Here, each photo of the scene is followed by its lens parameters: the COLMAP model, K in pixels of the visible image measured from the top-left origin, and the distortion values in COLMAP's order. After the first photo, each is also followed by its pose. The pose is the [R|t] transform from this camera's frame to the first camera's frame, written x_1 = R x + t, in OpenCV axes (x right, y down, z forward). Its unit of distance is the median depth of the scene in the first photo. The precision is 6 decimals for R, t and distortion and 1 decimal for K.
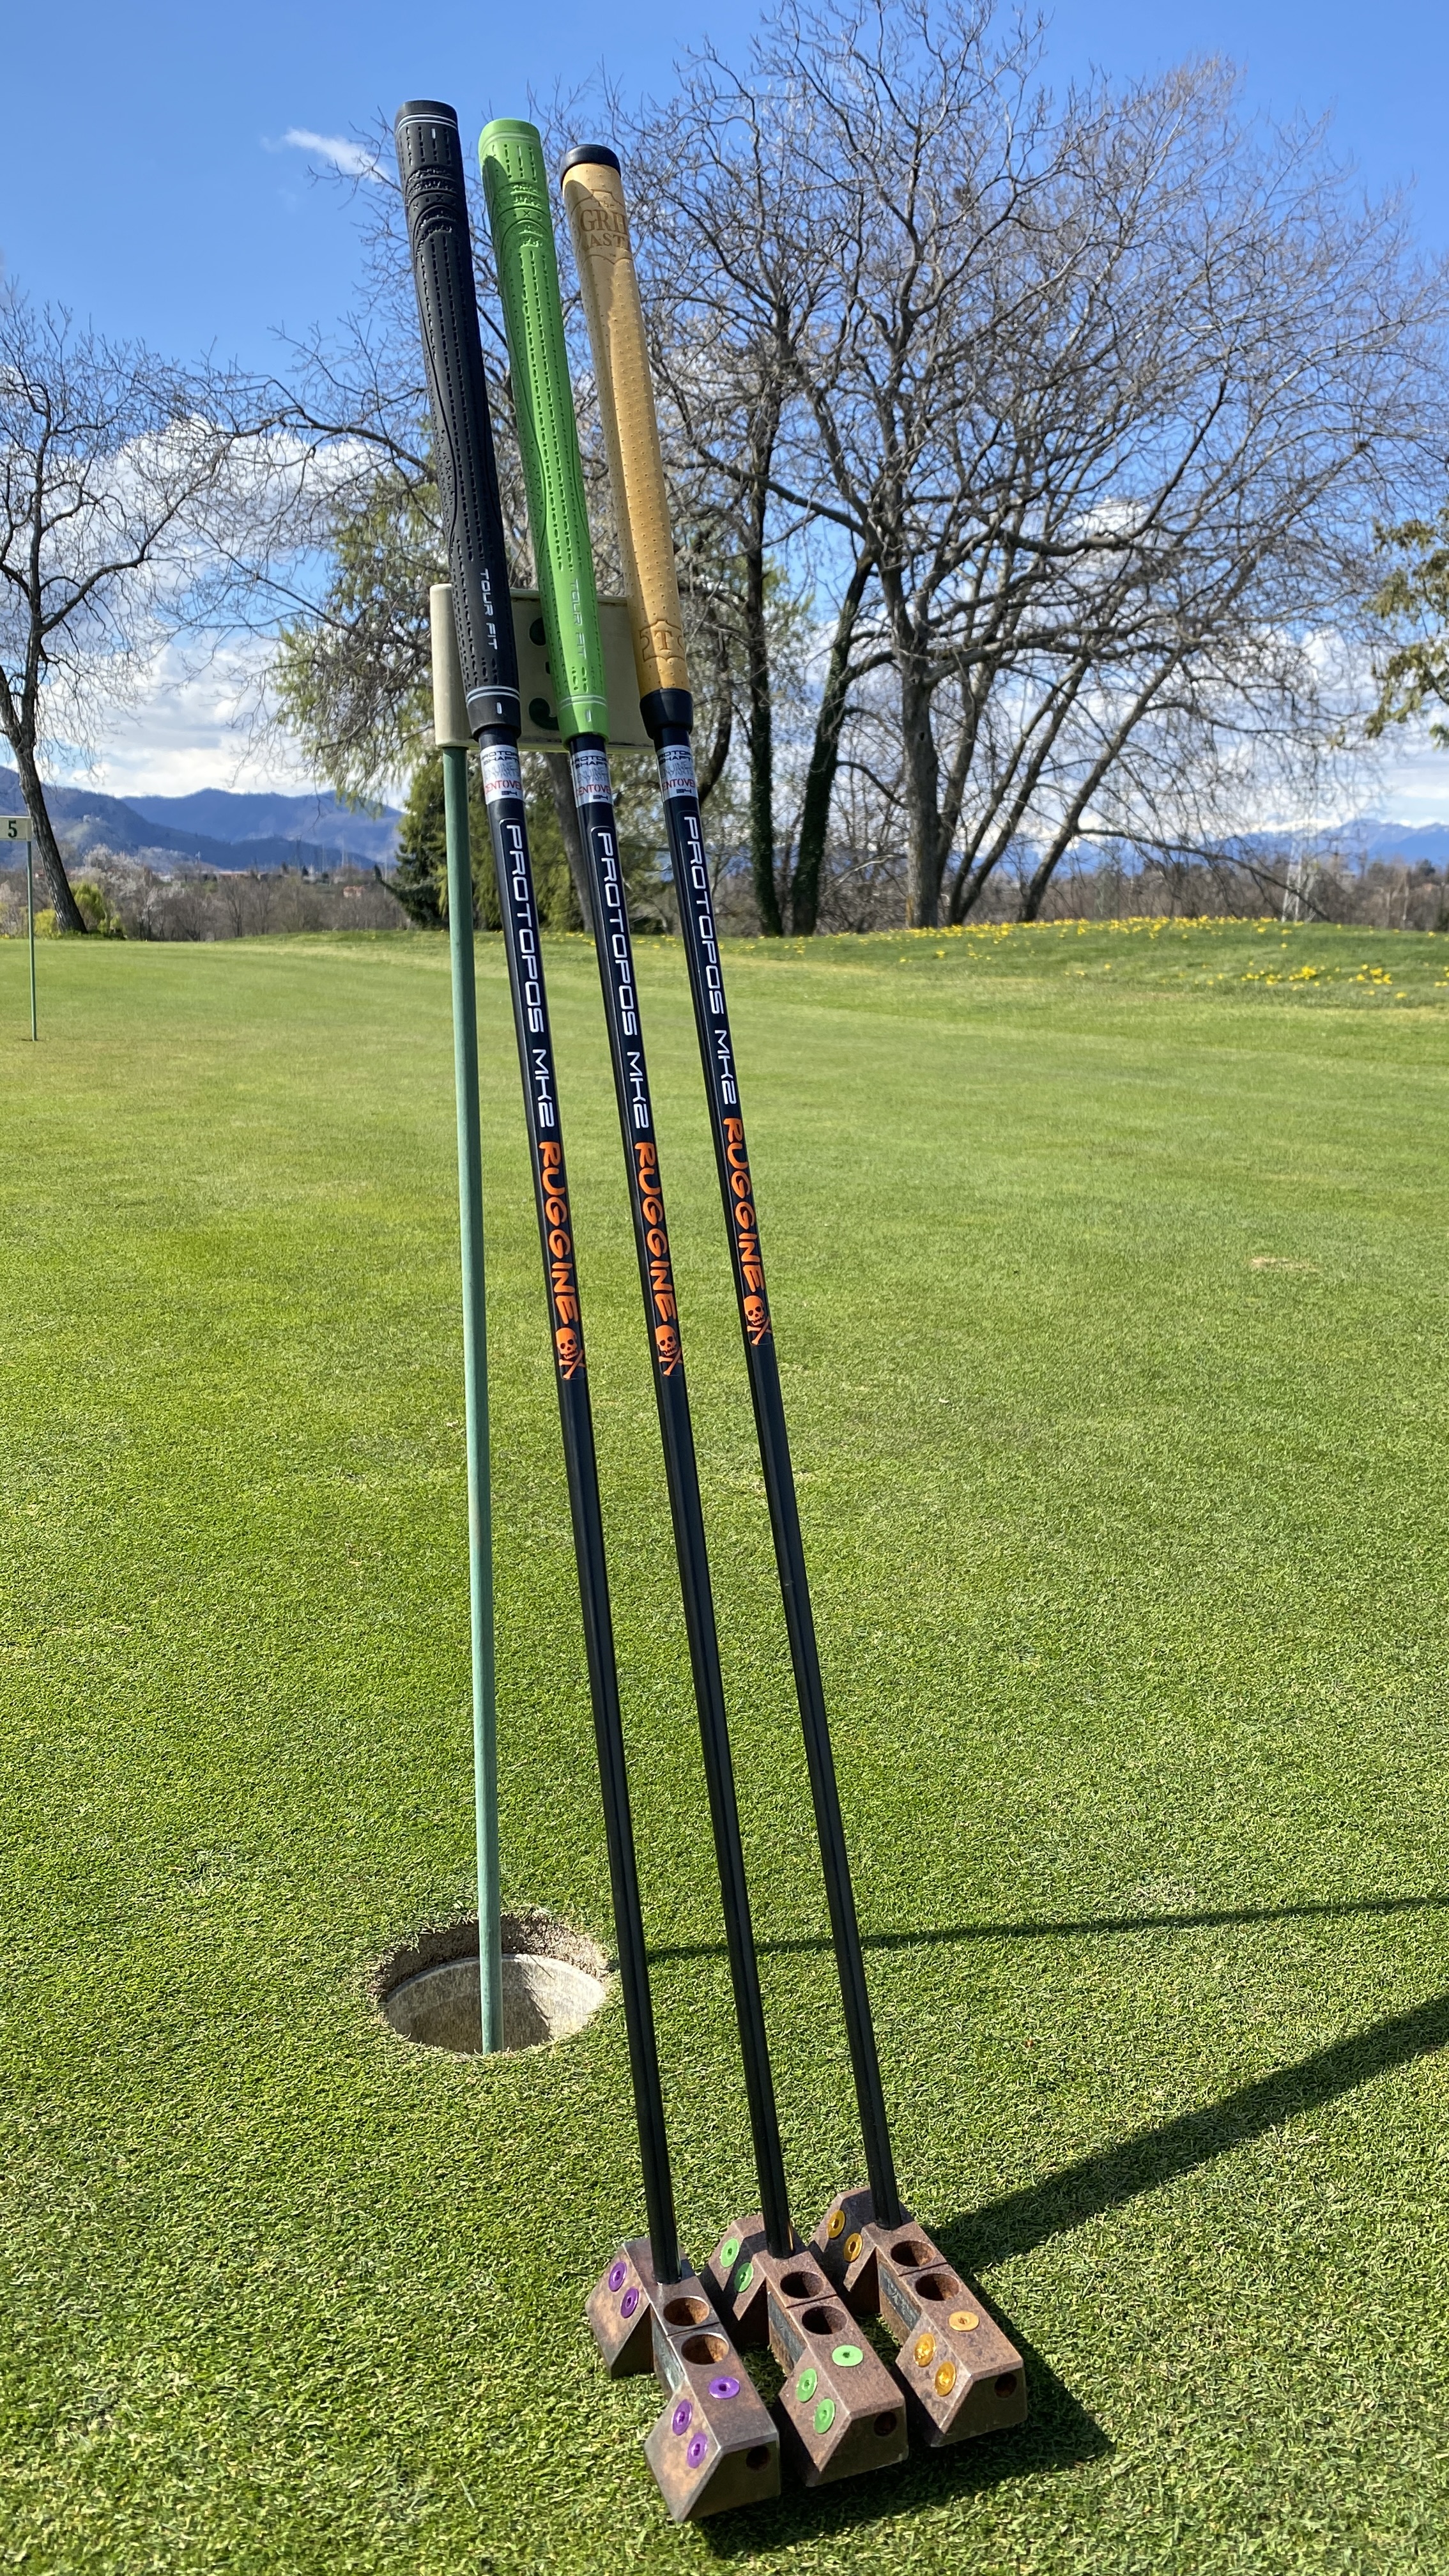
lens RADIAL K [[1960.4, 0, 733.0], [0, 1960.4, 1291.3], [0, 0, 1]] dist [0.012303, -0.003638]
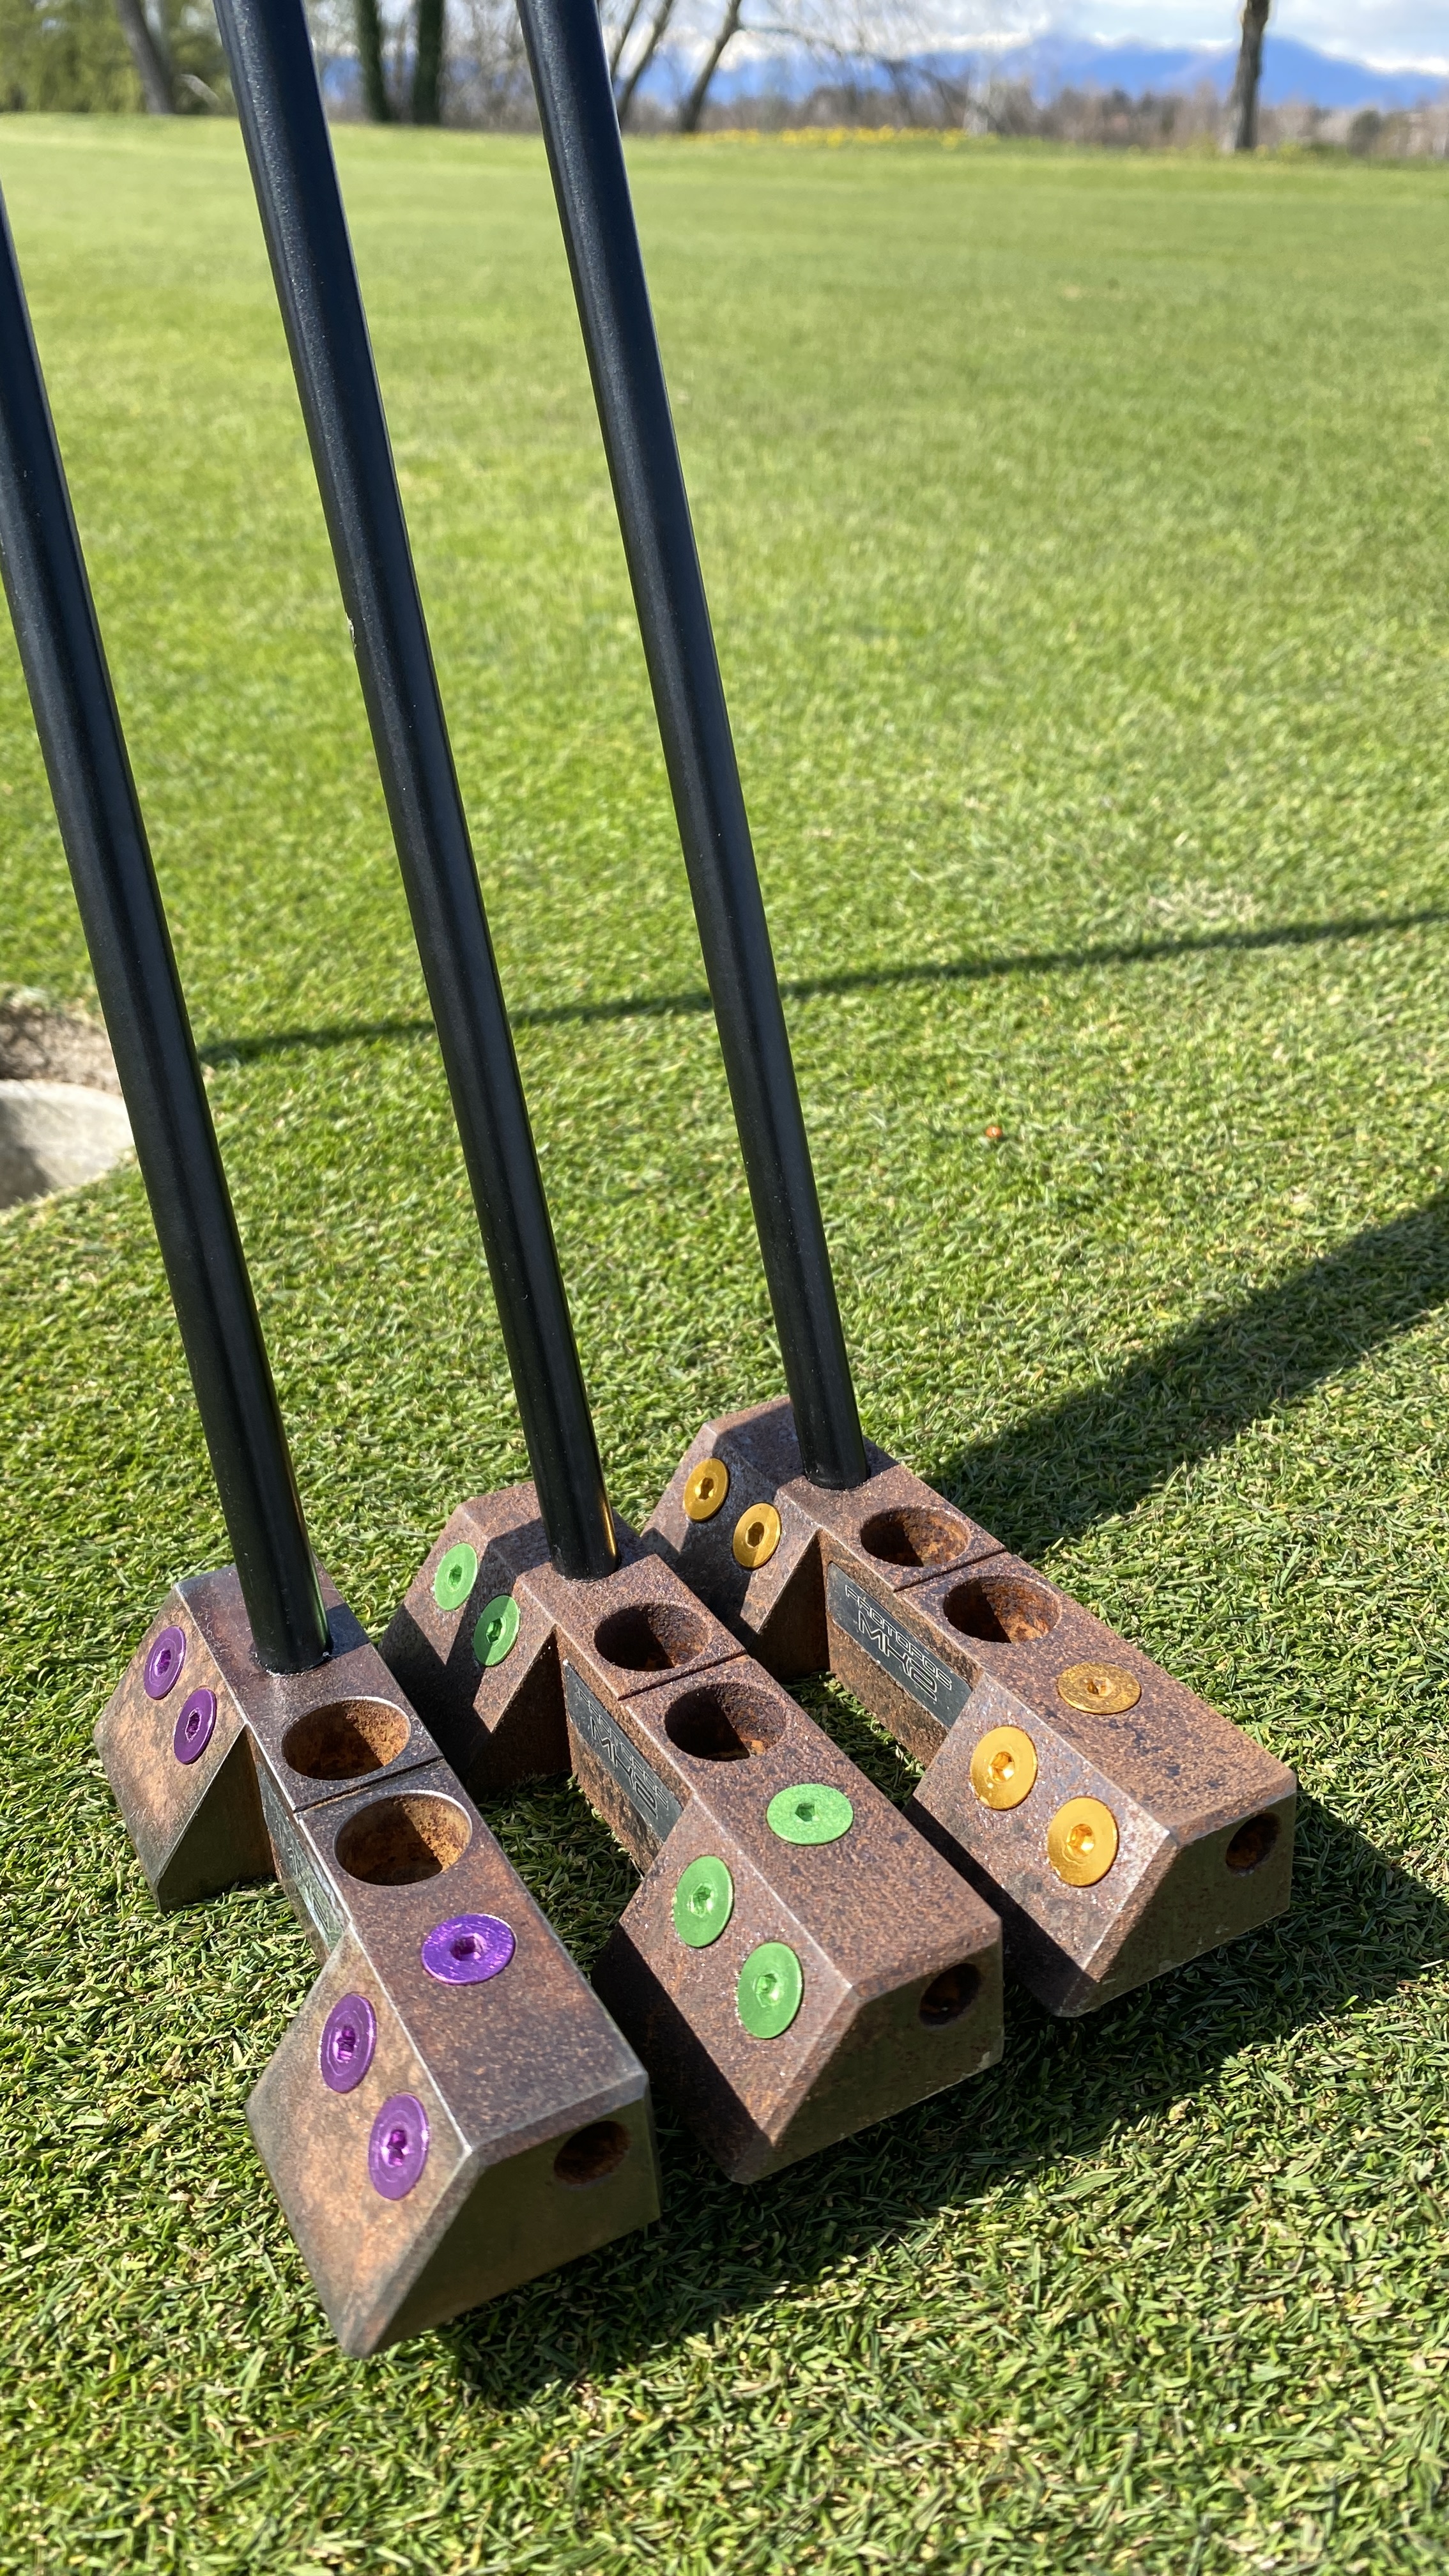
lens RADIAL K [[1960.4, 0, 733.0], [0, 1960.4, 1291.3], [0, 0, 1]] dist [0.012303, -0.003638]
pose [[0.985606, -0.074750, 0.151633, -0.002187], [0.021332, 0.944757, 0.327076, 0.308711], [-0.167706, -0.319133, 0.932753, 0.645110]]
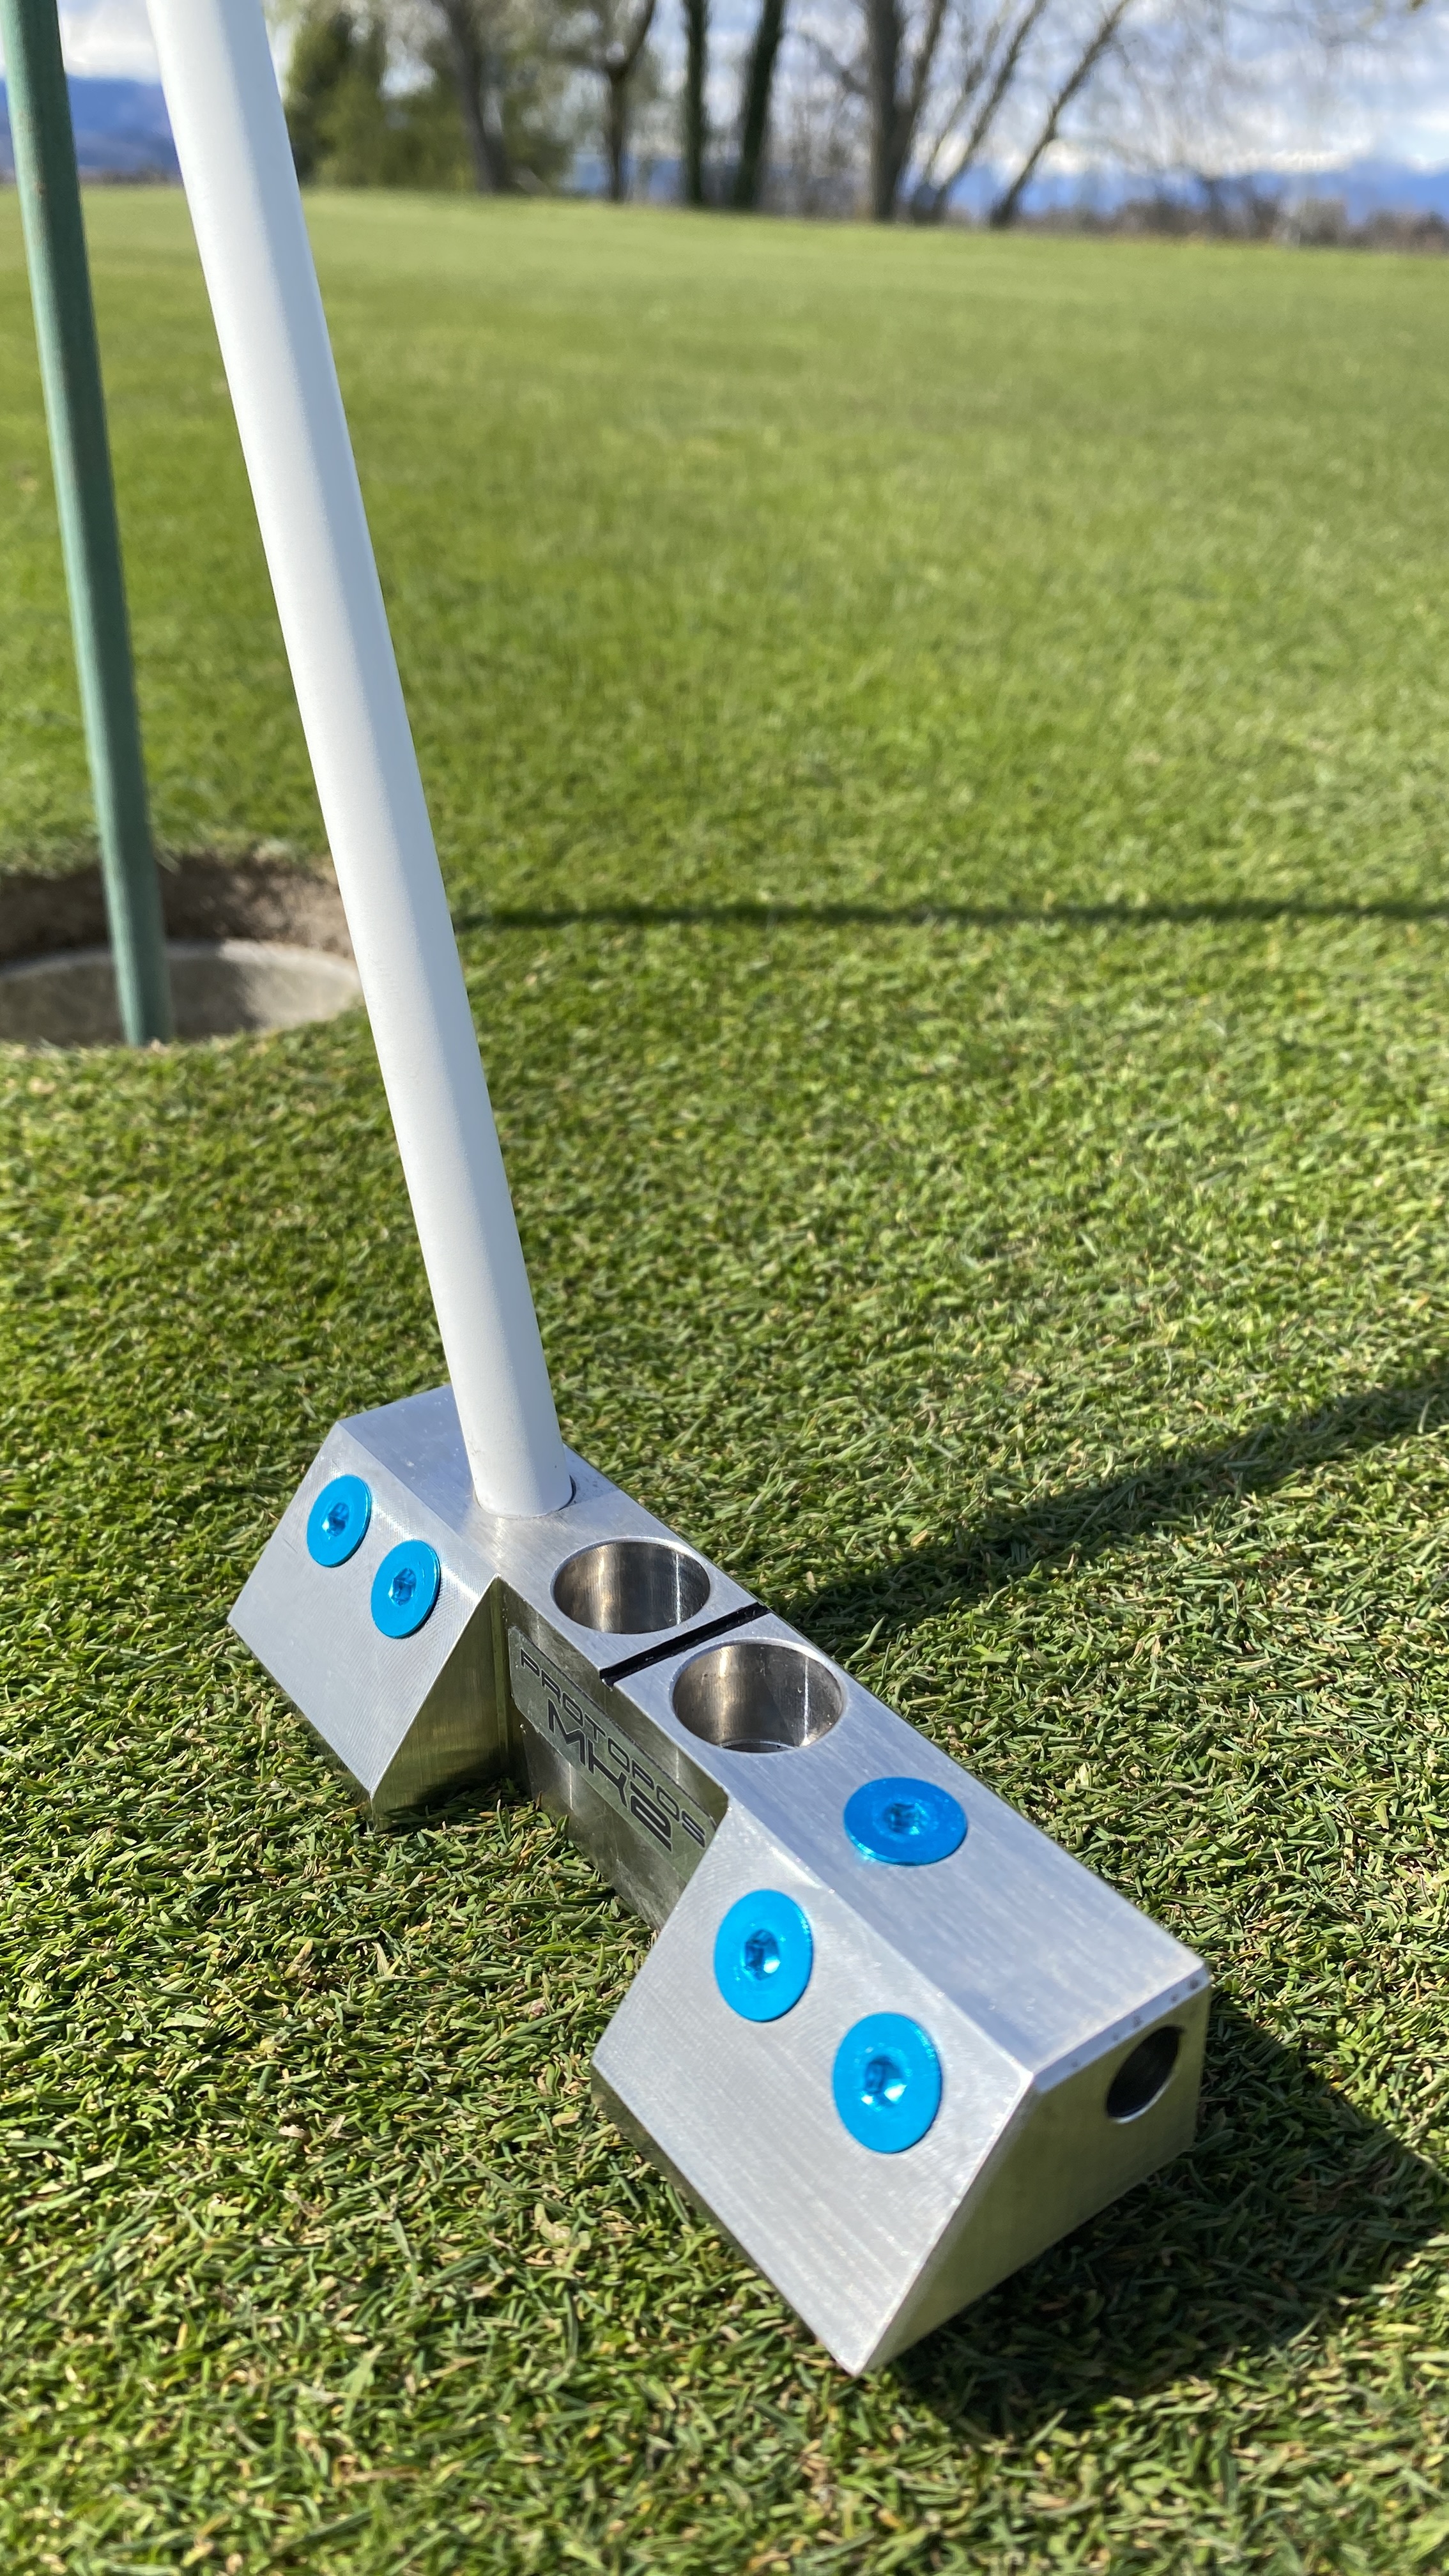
lens RADIAL K [[1966.7, 0, 724.5], [0, 1966.7, 1288.0], [0, 0, 1]] dist [0.006805, -0.005599]
pose [[0.999026, 0.015989, 0.041136, -0.012060], [-0.027105, 0.957860, 0.285953, 0.381032], [-0.034830, -0.286789, 0.957360, 0.708066]]
